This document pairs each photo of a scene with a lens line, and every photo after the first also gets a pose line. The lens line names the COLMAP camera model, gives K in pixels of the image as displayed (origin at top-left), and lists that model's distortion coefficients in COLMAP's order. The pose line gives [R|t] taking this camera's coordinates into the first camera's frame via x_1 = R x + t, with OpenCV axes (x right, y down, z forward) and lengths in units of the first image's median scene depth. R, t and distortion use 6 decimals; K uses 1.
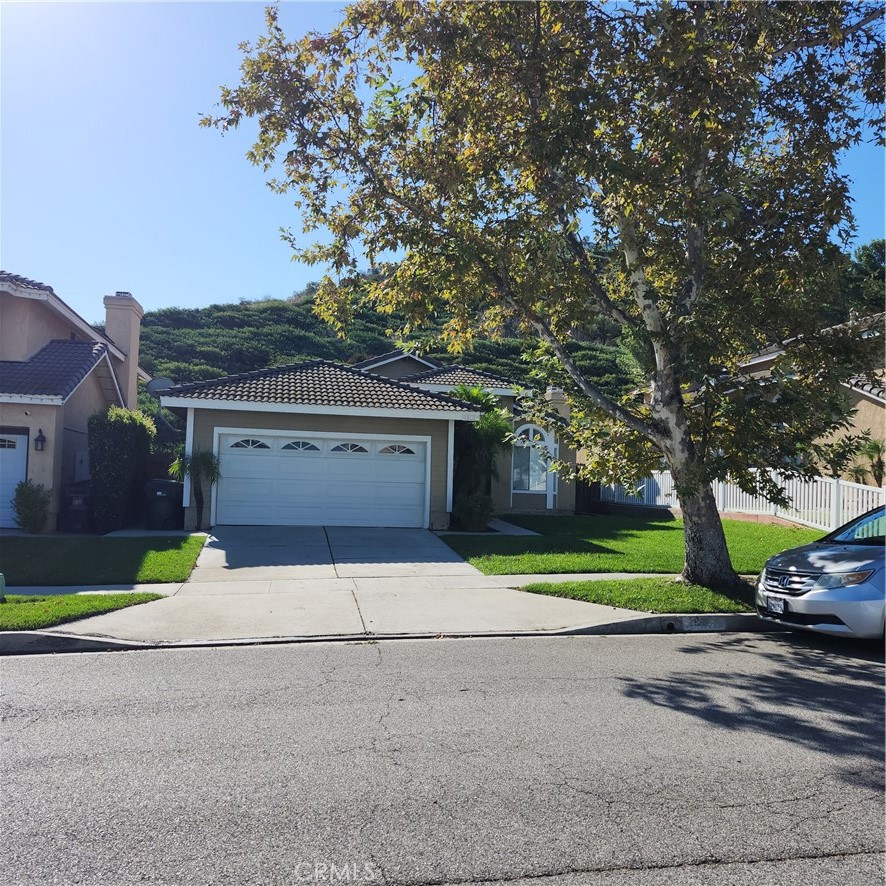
lens RADIAL K [[808.8, 0, 437.1], [0, 808.8, 441.7], [0, 0, 1]] dist [0.115074, -0.170728]
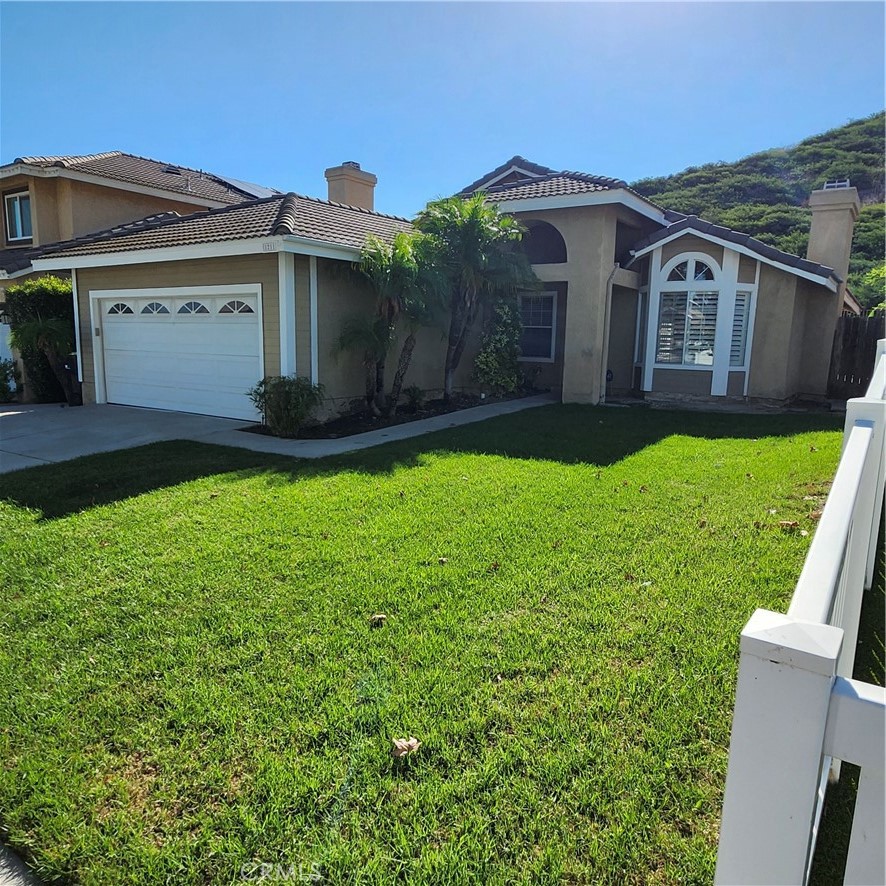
lens RADIAL K [[658.8, 0, 443.0], [0, 658.8, 443.0], [0, 0, 1]] dist [-0.006679, -0.002072]
pose [[0.701886, 0.100499, -0.705164, 0.484641], [0.040886, 0.982680, 0.180746, 0.028928], [0.711115, -0.155694, 0.685620, 0.719841]]
